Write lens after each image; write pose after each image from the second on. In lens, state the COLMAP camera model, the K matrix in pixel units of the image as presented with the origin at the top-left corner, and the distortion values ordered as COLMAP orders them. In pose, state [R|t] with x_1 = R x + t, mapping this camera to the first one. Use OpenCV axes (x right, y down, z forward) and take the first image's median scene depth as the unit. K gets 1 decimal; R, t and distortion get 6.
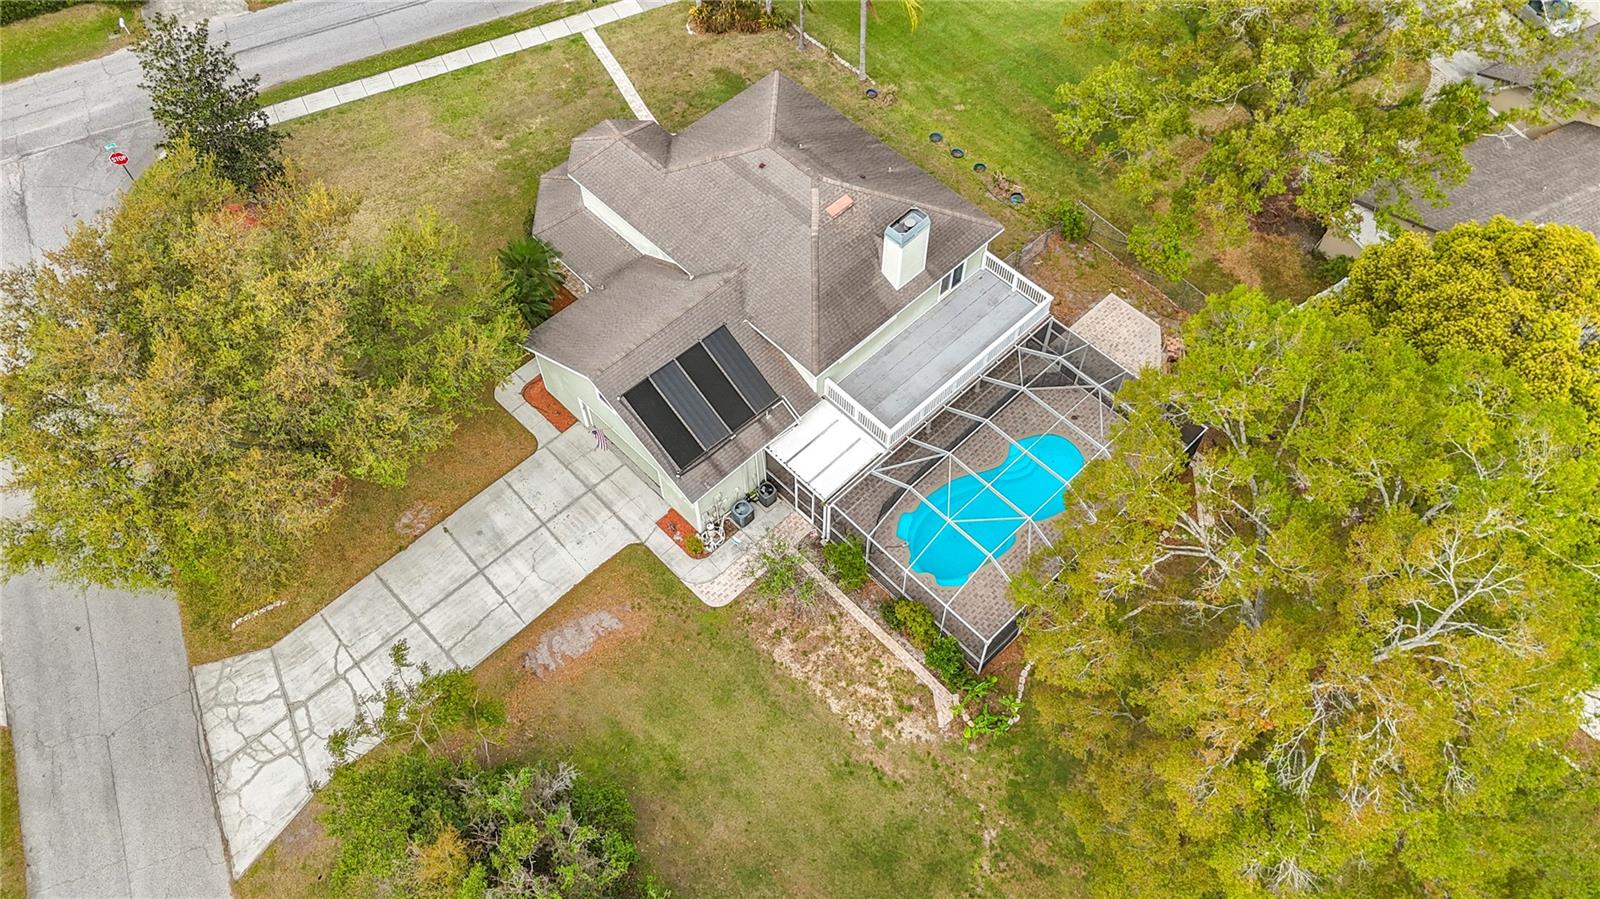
lens RADIAL K [[1190.0, 0, 800.0], [0, 1190.0, 449.5], [0, 0, 1]] dist [0.090375, -0.099361]
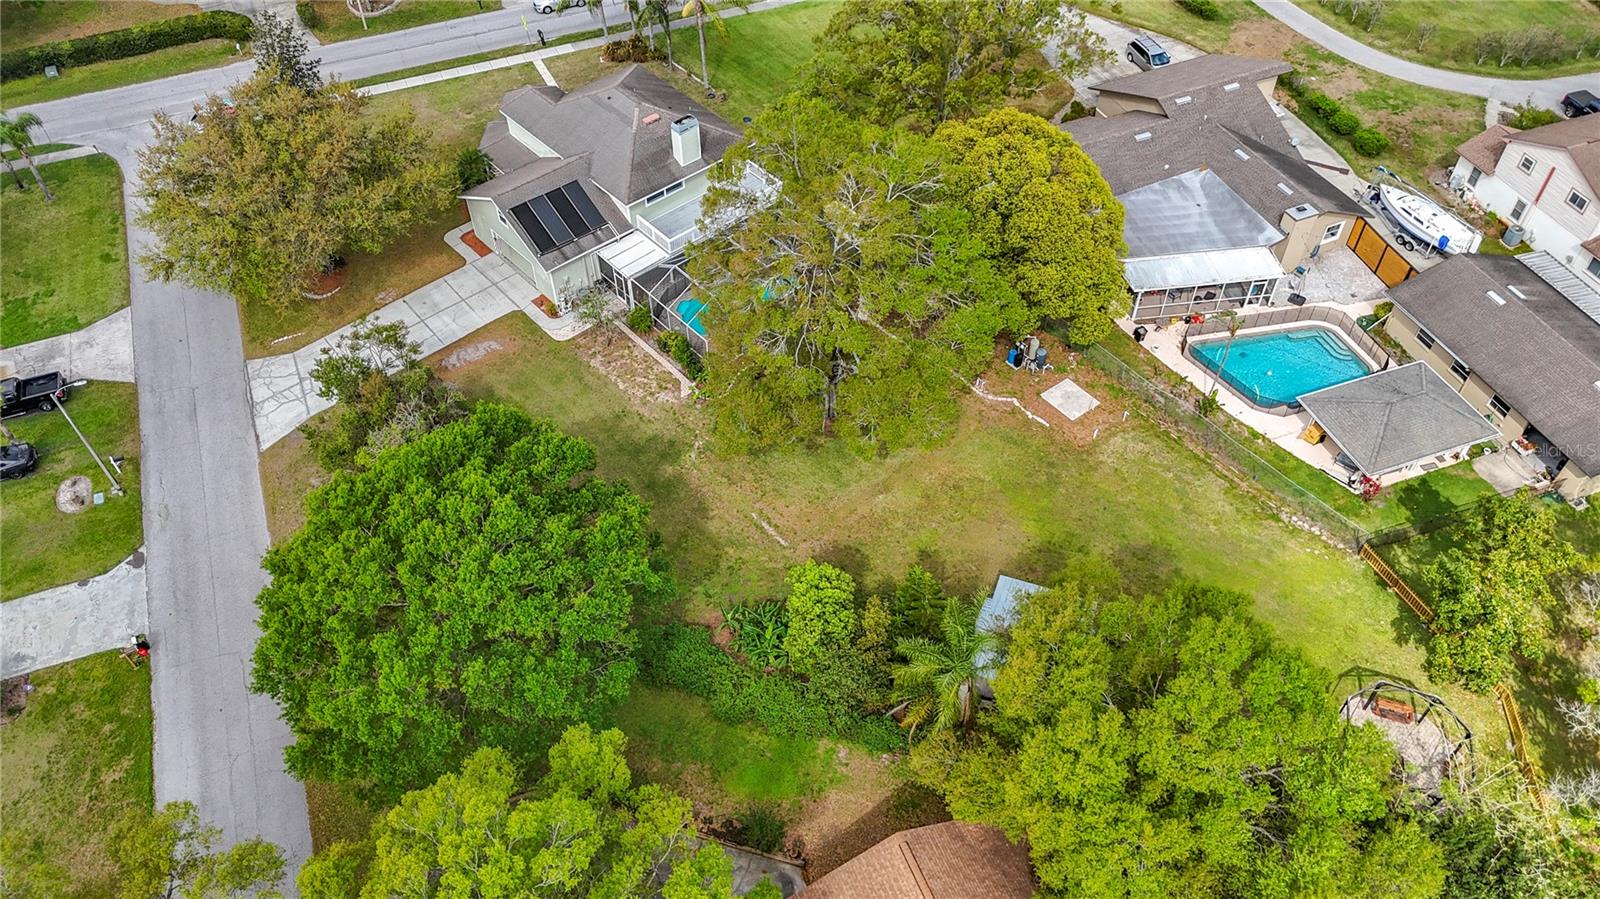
lens RADIAL K [[1171.4, 0, 817.2], [0, 1171.4, 468.9], [0, 0, 1]] dist [0.051927, -0.053521]
pose [[0.999312, 0.033340, -0.016253, 0.323103], [-0.035325, 0.989096, -0.142976, 0.535791], [0.011309, 0.143451, 0.989593, -0.595677]]
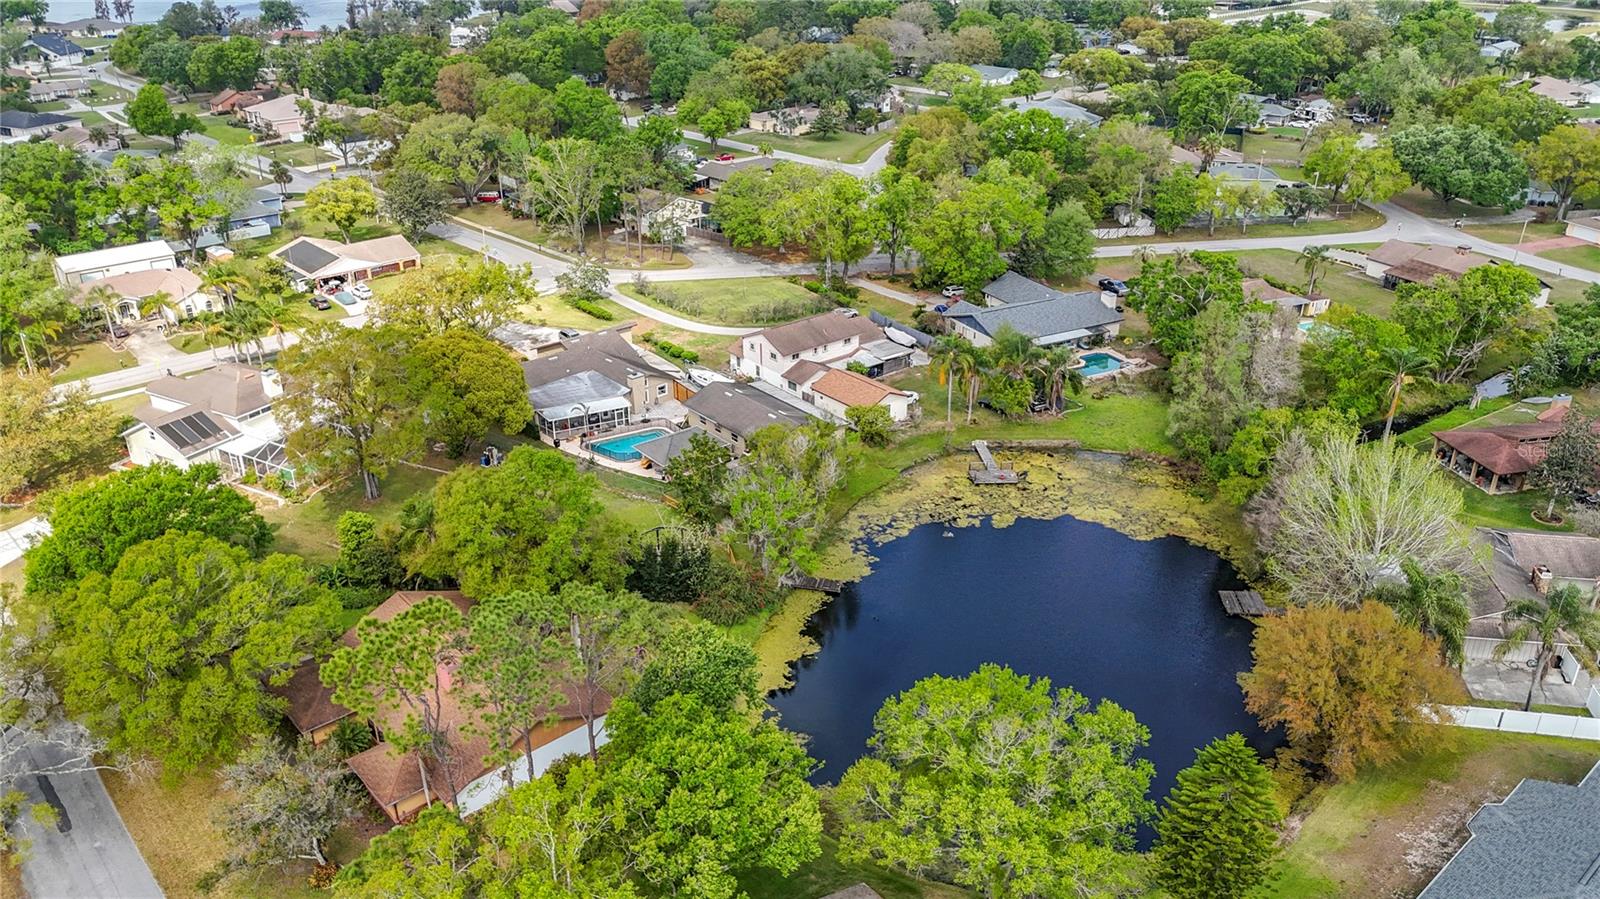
lens RADIAL K [[1121.3, 0, 835.6], [0, 1121.3, 450.3], [0, 0, 1]] dist [0.053600, -0.073981]
pose [[0.948066, -0.118553, 0.295155, 0.567014], [0.251809, 0.846675, -0.468757, 1.636340], [-0.194328, 0.518735, 0.832557, -1.500570]]
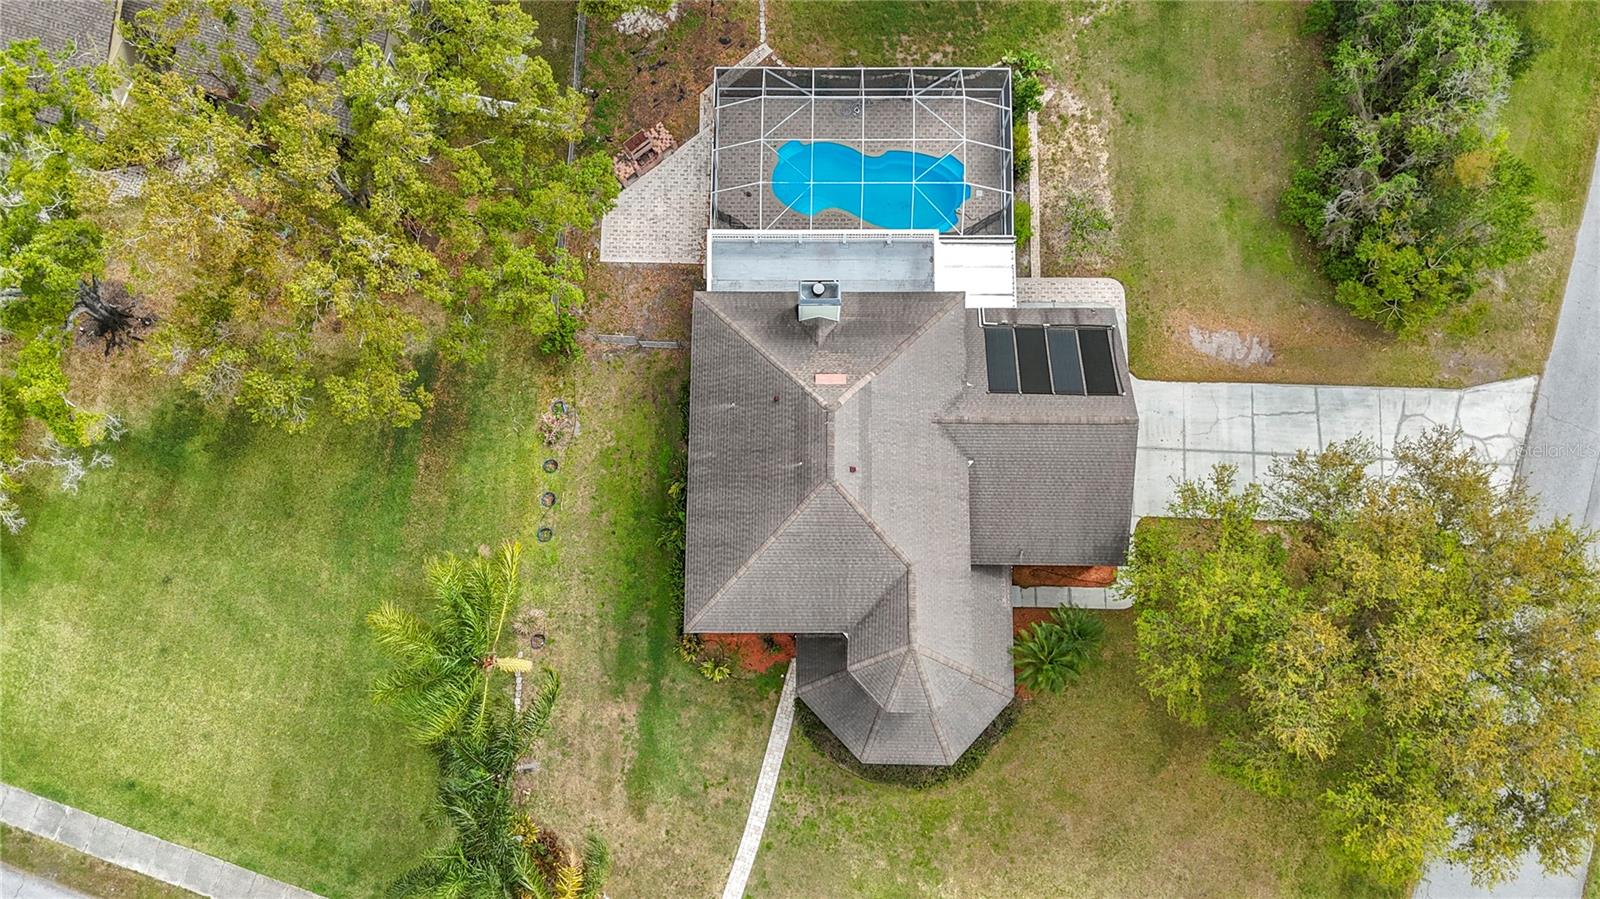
lens RADIAL K [[1197.4, 0, 793.8], [0, 1197.4, 450.1], [0, 0, 1]] dist [0.030197, -0.002426]
pose [[-0.711547, -0.684916, 0.156816, -0.141284], [0.595874, -0.469941, 0.651222, -0.905741], [-0.372338, 0.556817, 0.742508, 0.343590]]
